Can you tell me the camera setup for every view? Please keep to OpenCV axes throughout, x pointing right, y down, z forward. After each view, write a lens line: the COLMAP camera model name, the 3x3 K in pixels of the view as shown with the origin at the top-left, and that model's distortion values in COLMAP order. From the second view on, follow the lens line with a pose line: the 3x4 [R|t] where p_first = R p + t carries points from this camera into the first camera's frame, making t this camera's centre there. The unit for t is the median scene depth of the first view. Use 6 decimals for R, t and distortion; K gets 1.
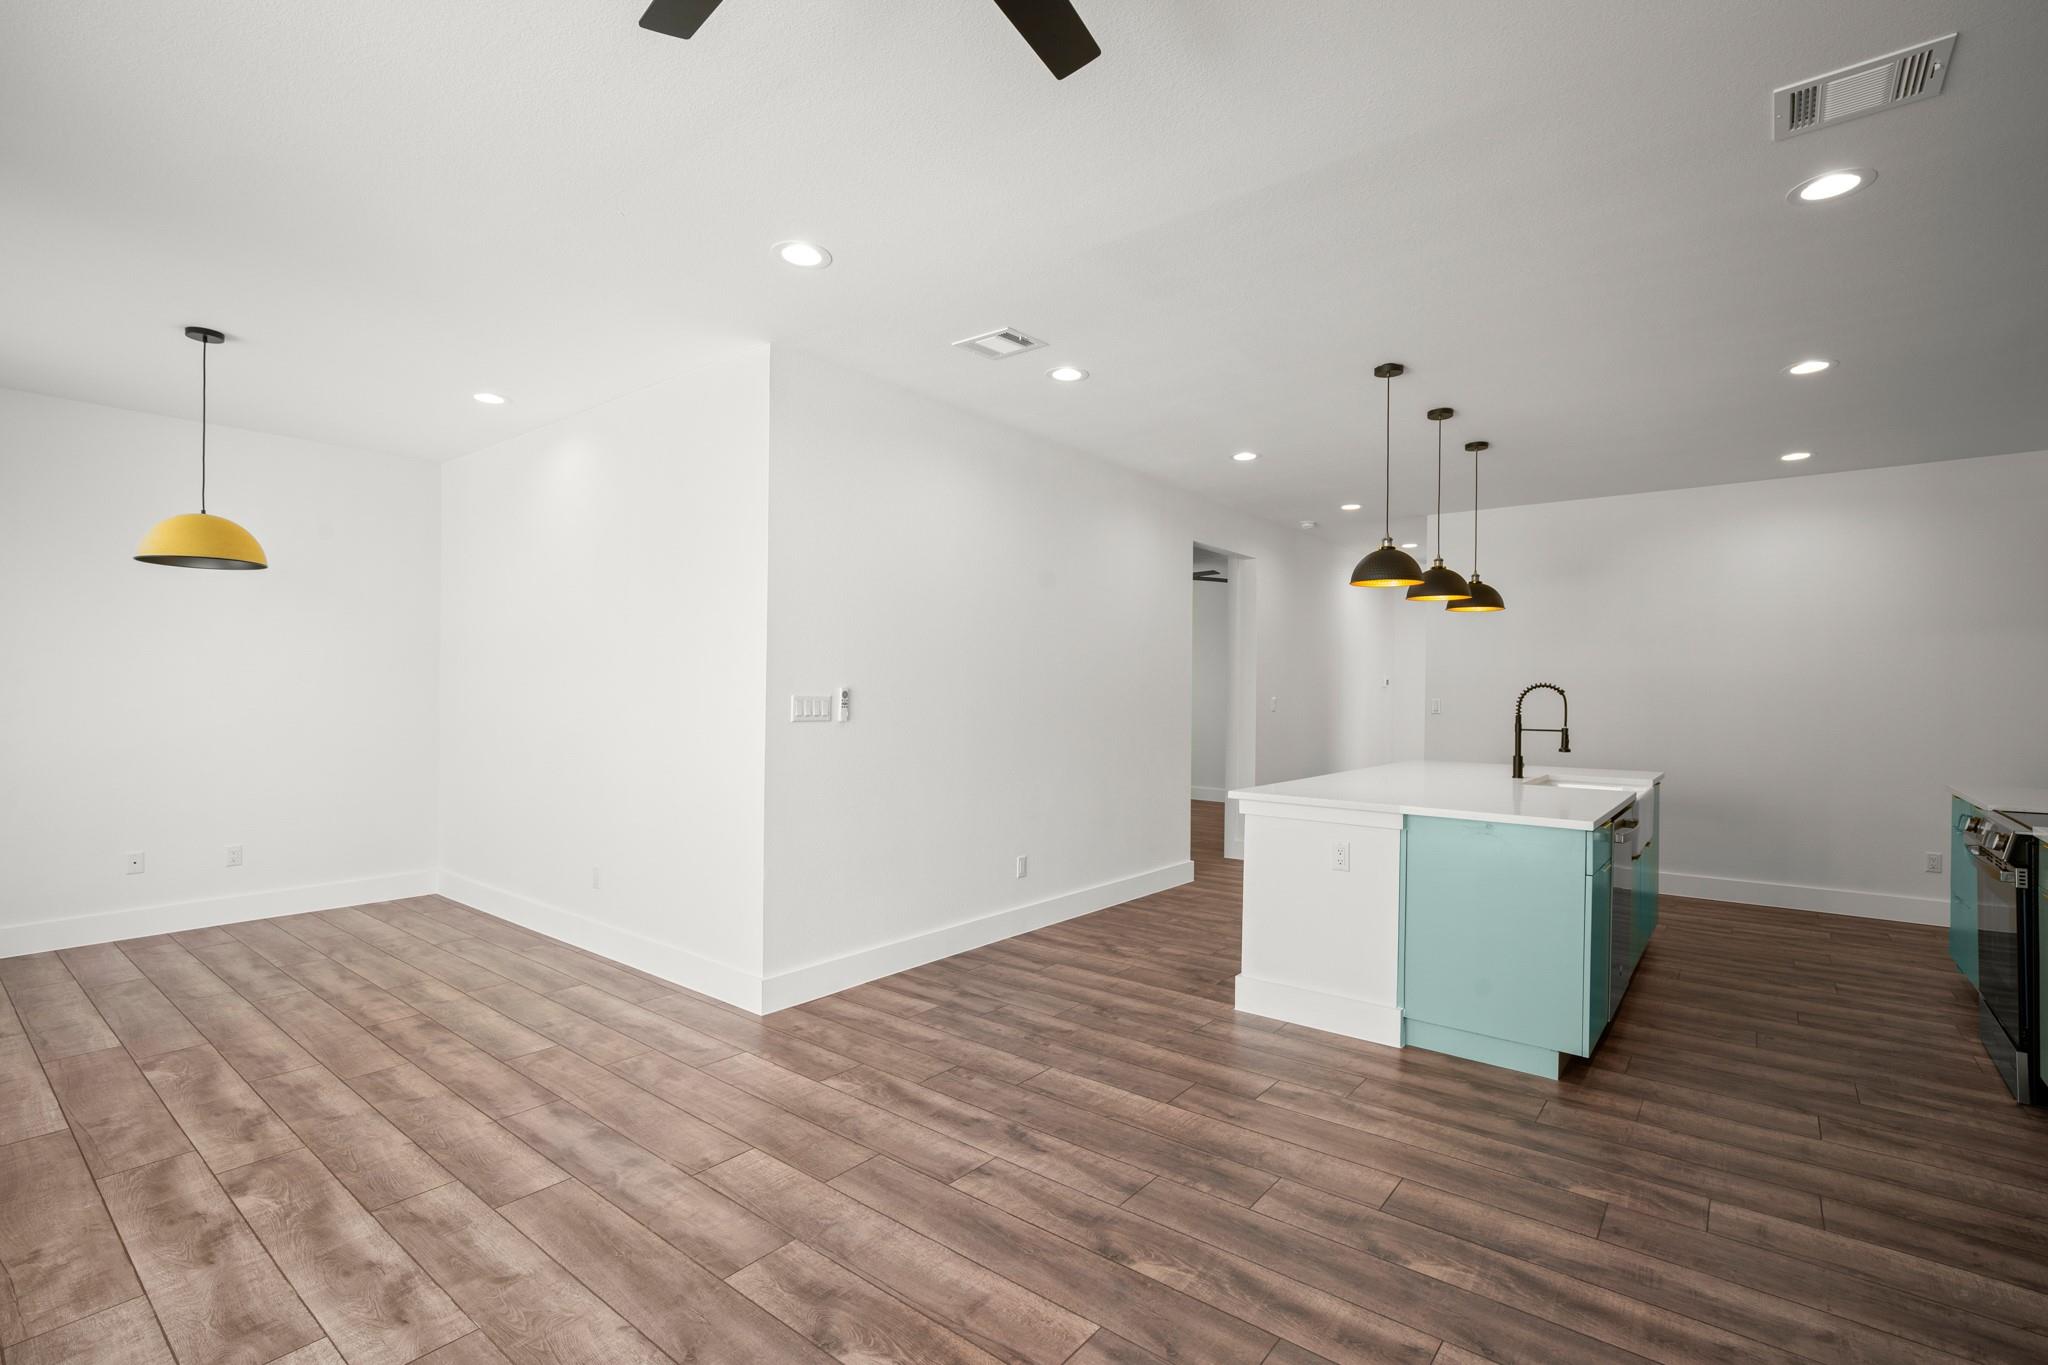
lens RADIAL K [[932.7, 0, 1053.6], [0, 932.7, 686.6], [0, 0, 1]] dist [-0.001188, 0.000233]
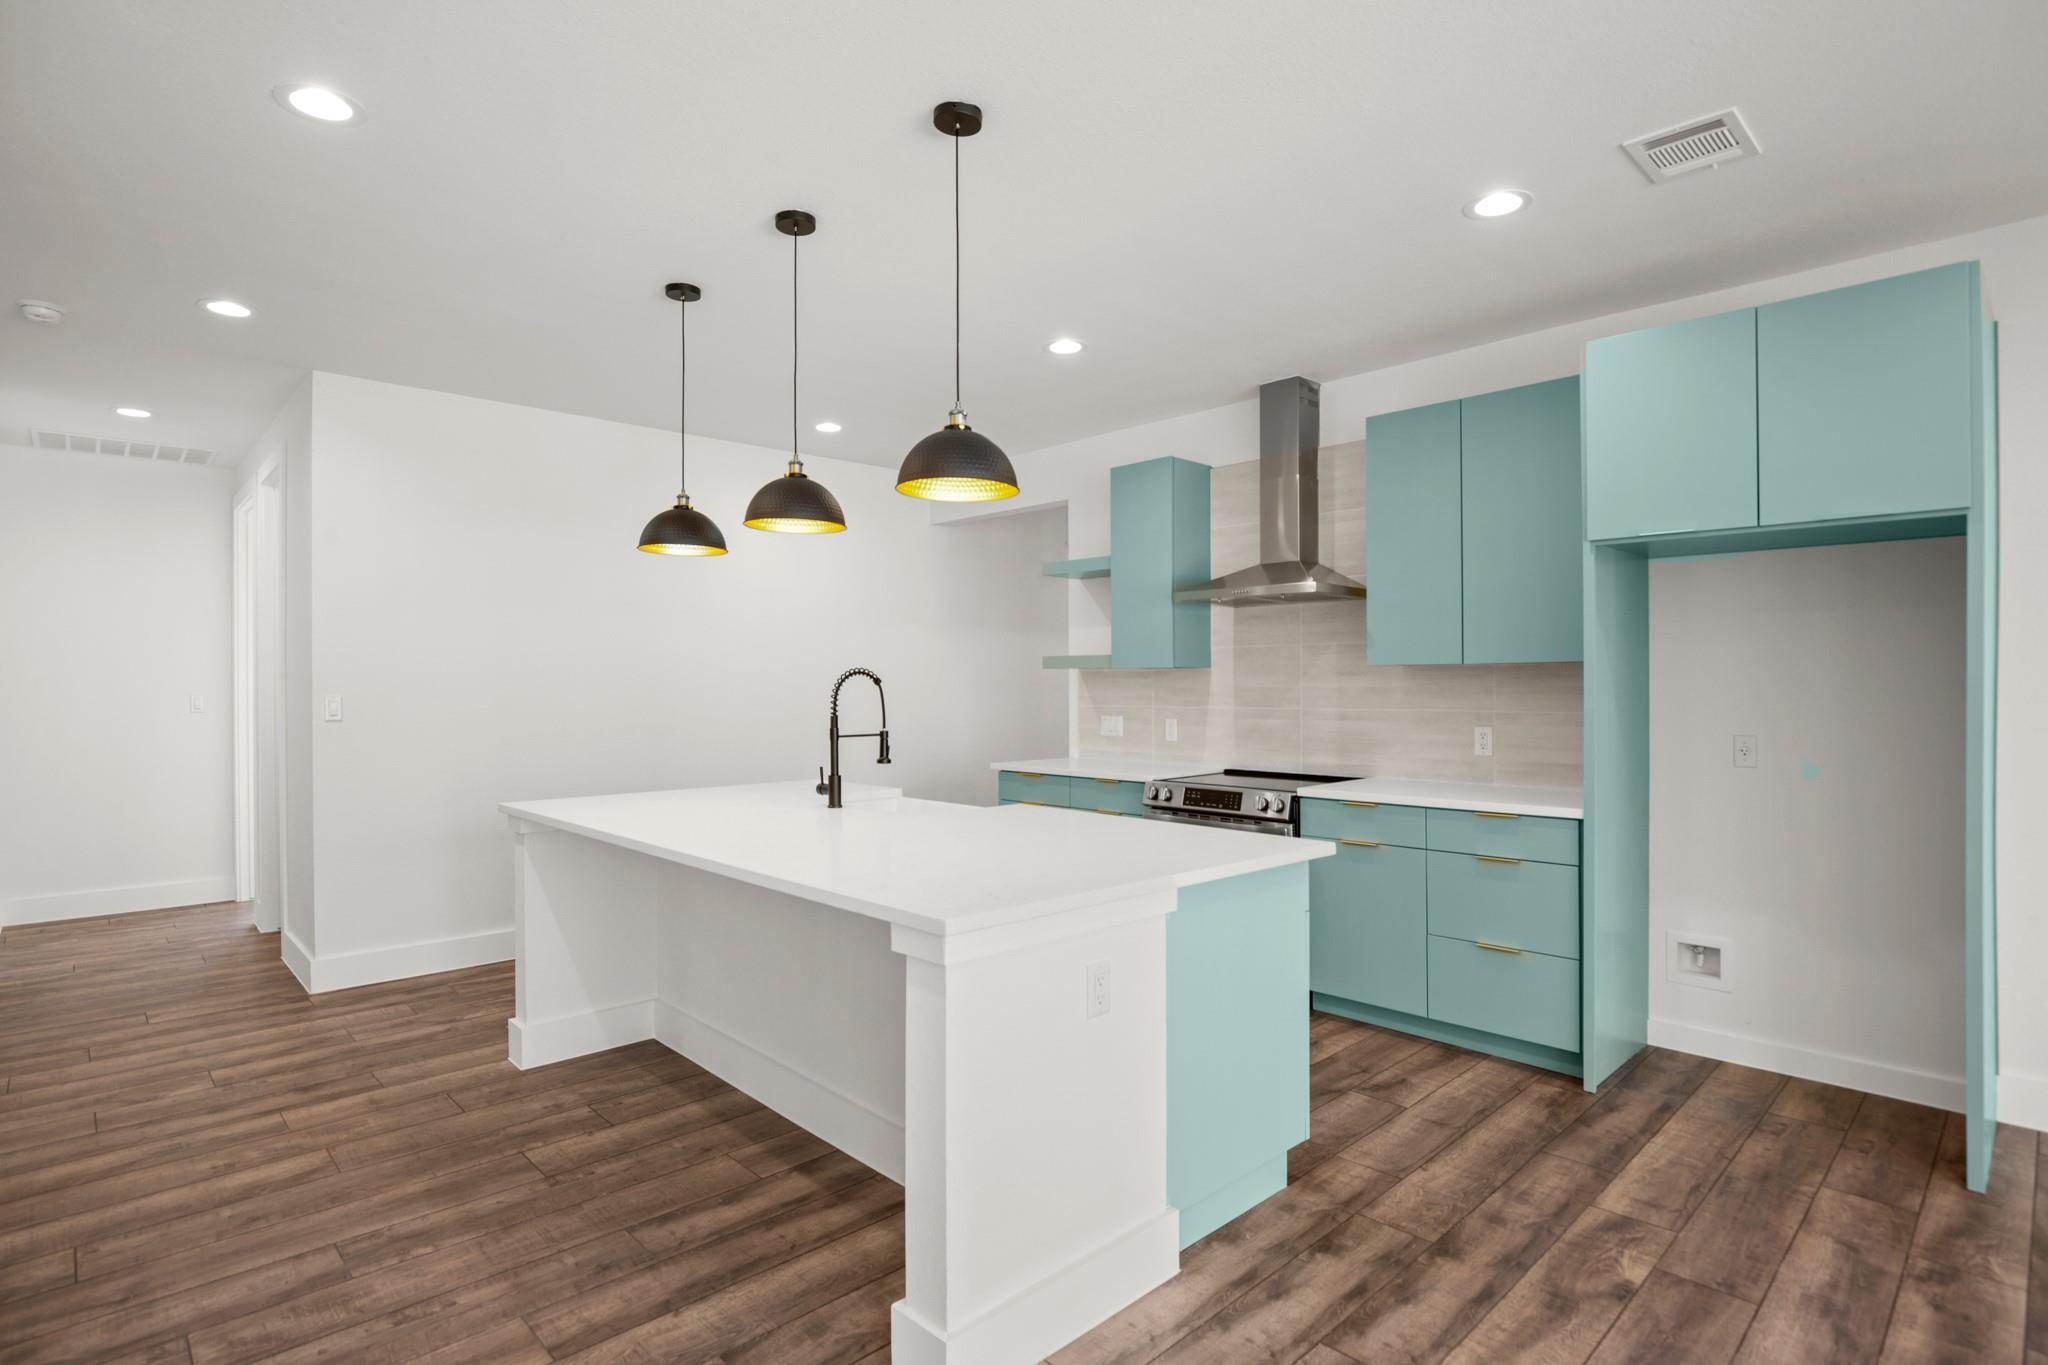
lens RADIAL K [[1028.9, 0, 1030.5], [0, 1028.9, 689.0], [0, 0, 1]] dist [-0.002928, -0.000810]
pose [[0.134060, -0.010916, 0.990913, -0.319985], [-0.001225, 0.999937, 0.011181, 0.004263], [-0.990973, -0.002713, 0.134038, 1.095811]]
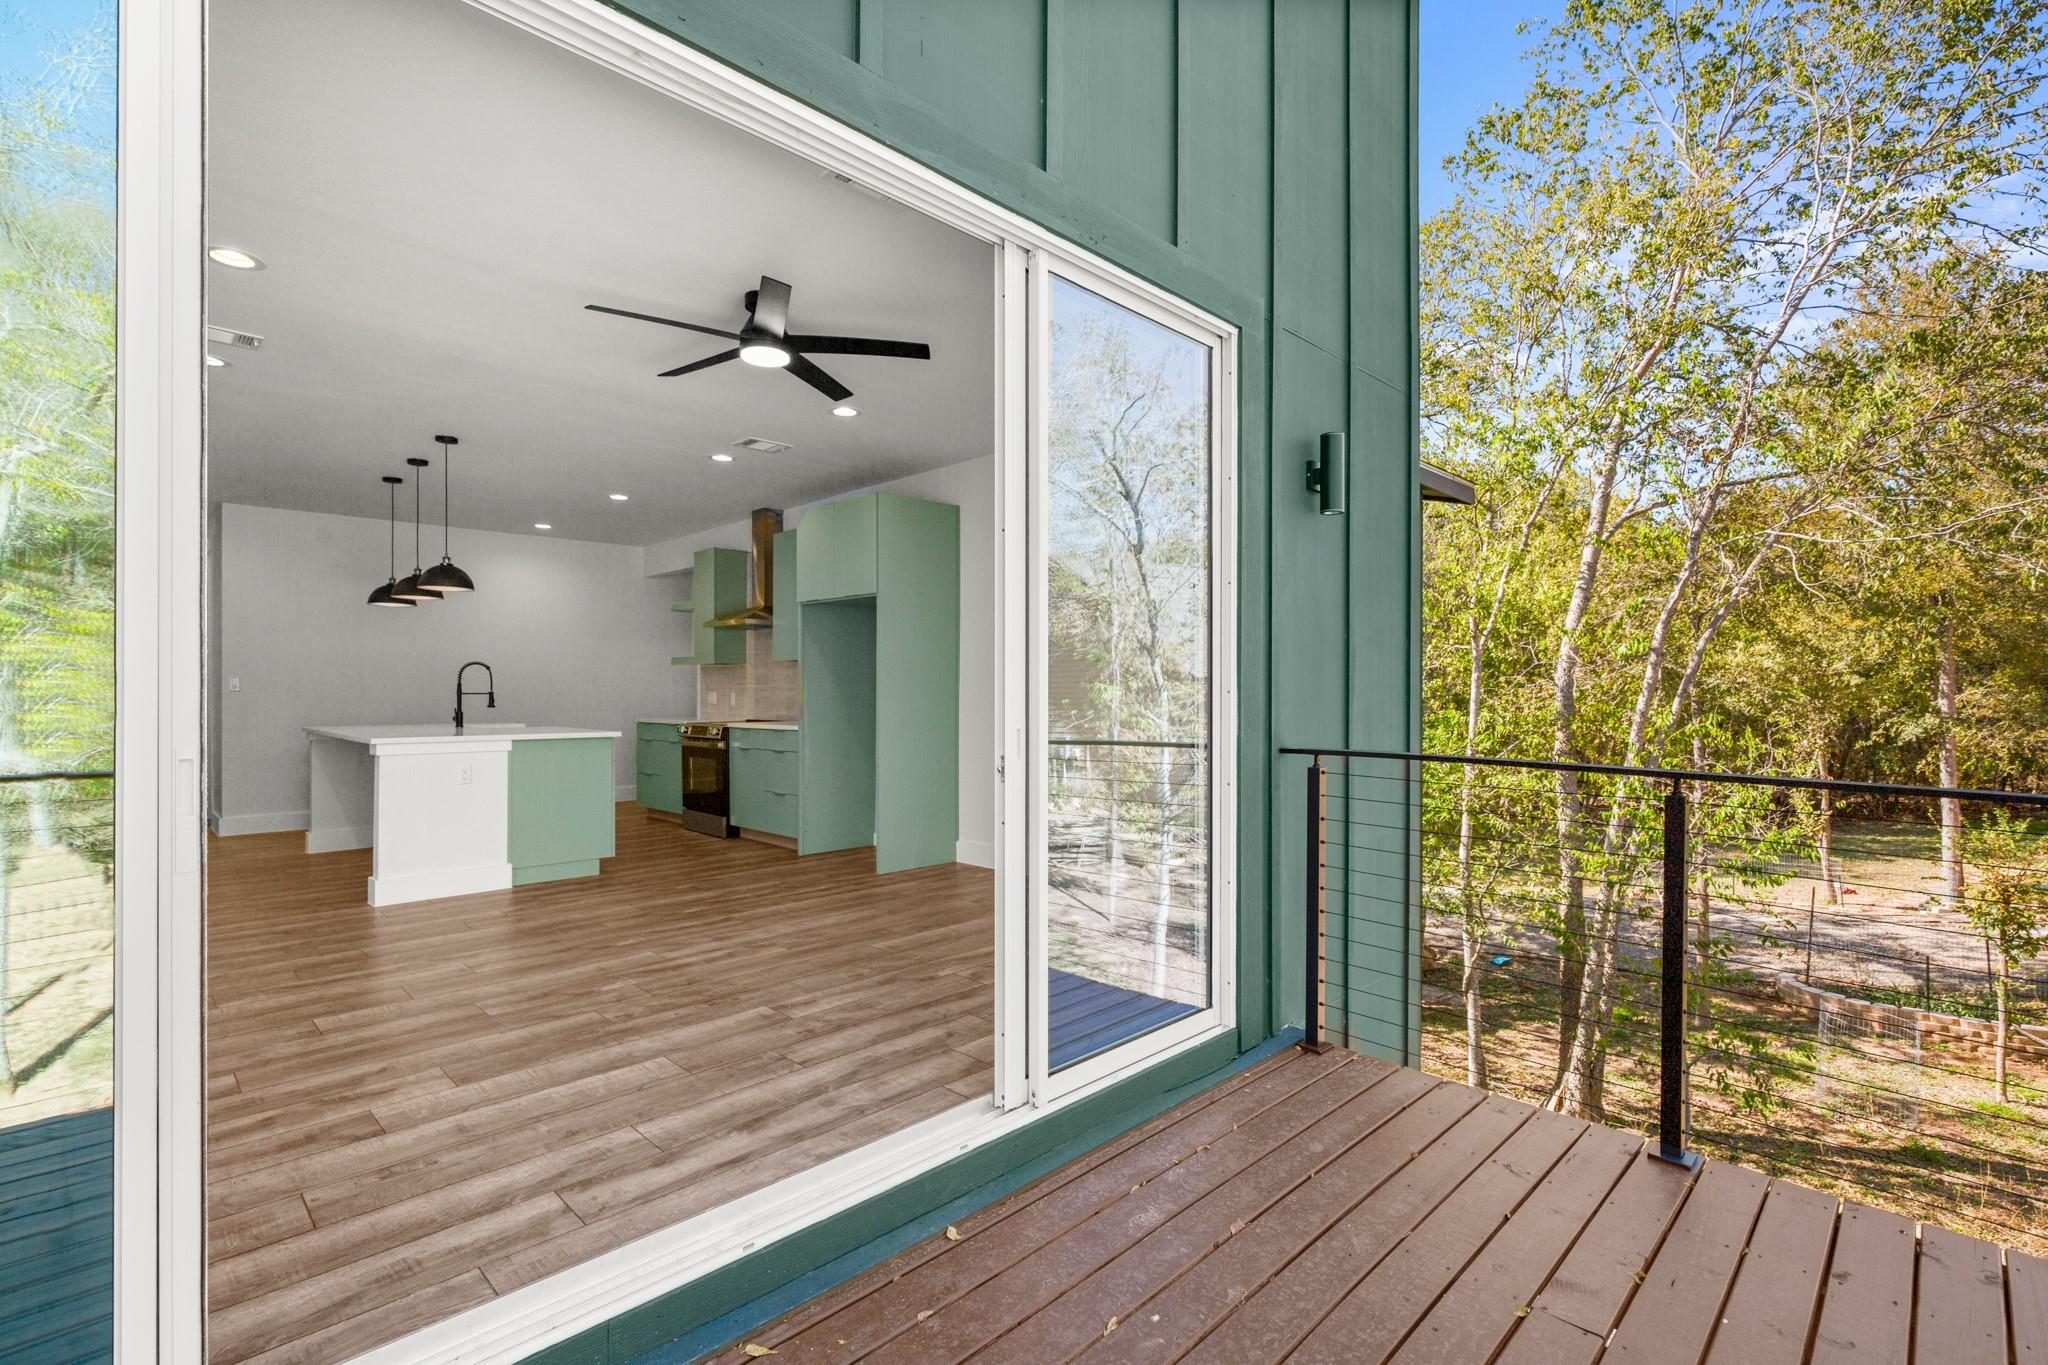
lens RADIAL K [[933.1, 0, 1026.0], [0, 933.1, 693.3], [0, 0, 1]] dist [-0.000170, 0.000654]
pose [[0.125596, -0.011720, 0.992012, -1.195267], [-0.002575, 0.999923, 0.012140, 0.036981], [-0.992078, -0.004079, 0.125557, -0.078502]]
